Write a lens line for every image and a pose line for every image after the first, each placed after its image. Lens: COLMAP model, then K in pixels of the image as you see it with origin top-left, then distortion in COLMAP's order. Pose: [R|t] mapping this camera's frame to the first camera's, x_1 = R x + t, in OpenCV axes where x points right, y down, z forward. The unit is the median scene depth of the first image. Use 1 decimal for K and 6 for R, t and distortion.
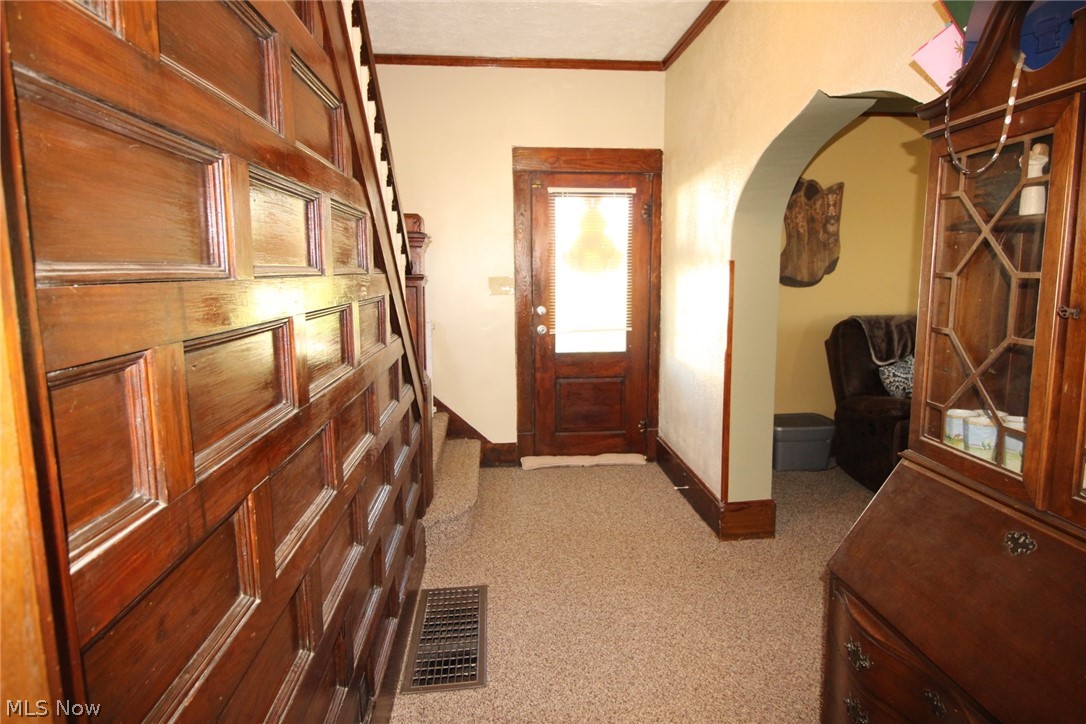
lens RADIAL K [[640.9, 0, 541.1], [0, 640.9, 361.0], [0, 0, 1]] dist [0.006243, -0.009465]
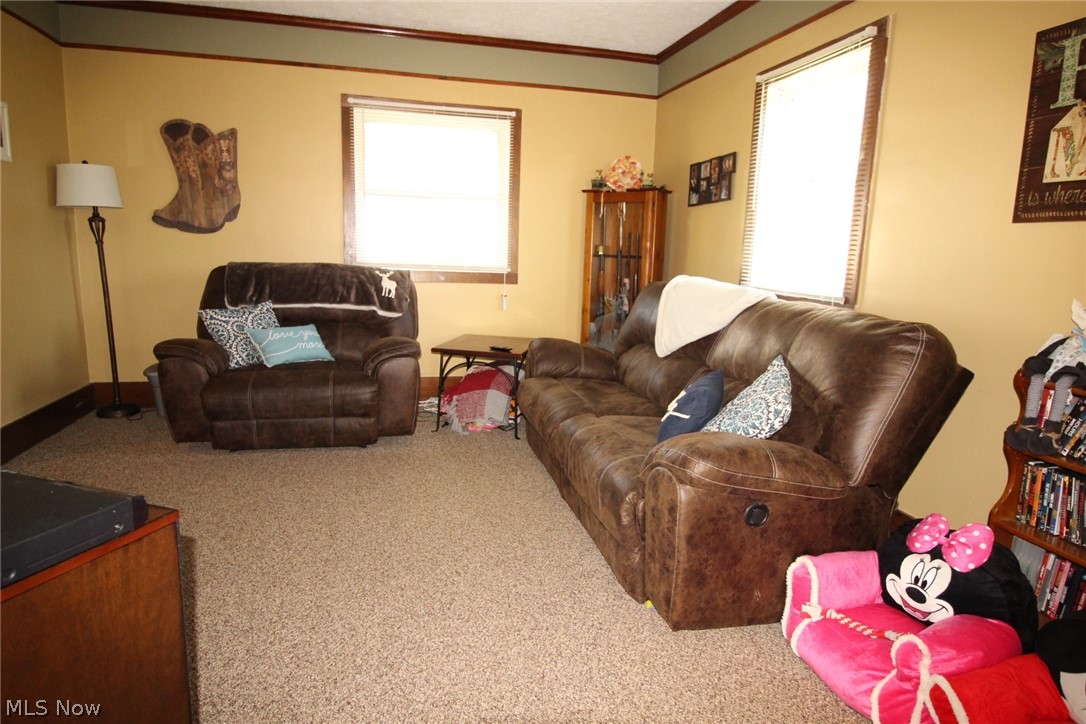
lens RADIAL K [[640.9, 0, 543.2], [0, 640.9, 358.0], [0, 0, 1]] dist [0.006243, -0.009465]
pose [[0.983043, 0.006238, 0.183272, 0.754650], [-0.011848, 0.999494, 0.029531, 0.042174], [-0.182995, -0.031201, 0.982619, -0.076869]]
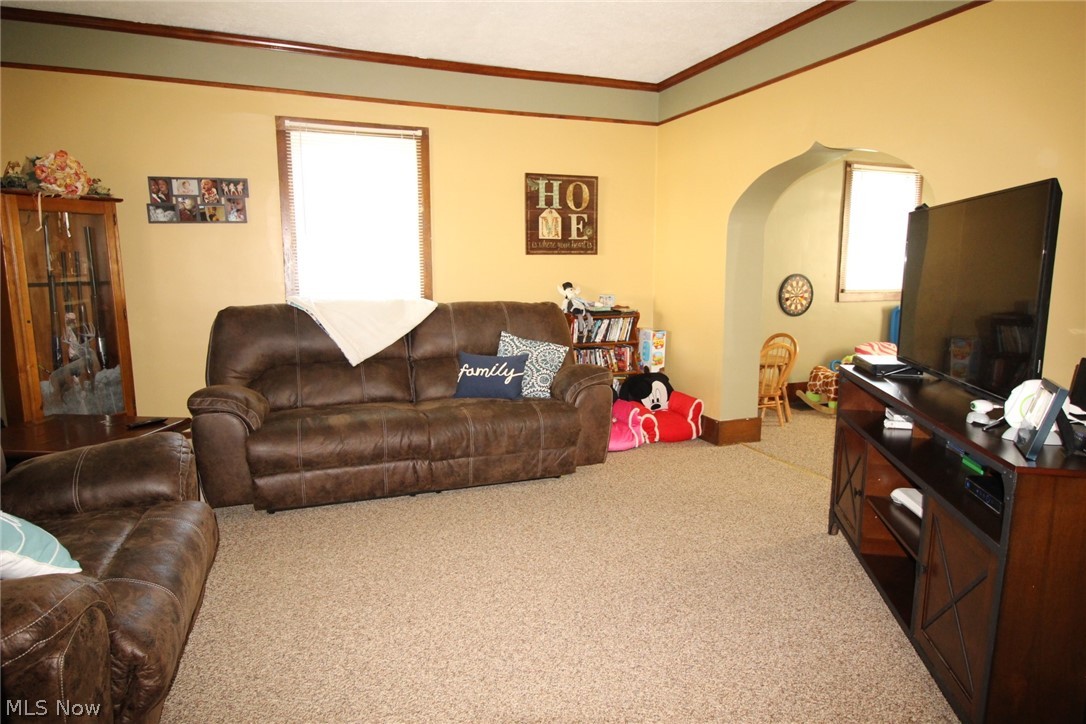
lens RADIAL K [[640.9, 0, 541.3], [0, 640.9, 361.9], [0, 0, 1]] dist [0.006243, -0.009465]
pose [[-0.302410, -0.137874, 0.943154, 0.137555], [0.138591, 0.972608, 0.186617, -0.071023], [-0.943049, 0.187147, -0.275018, 0.638592]]
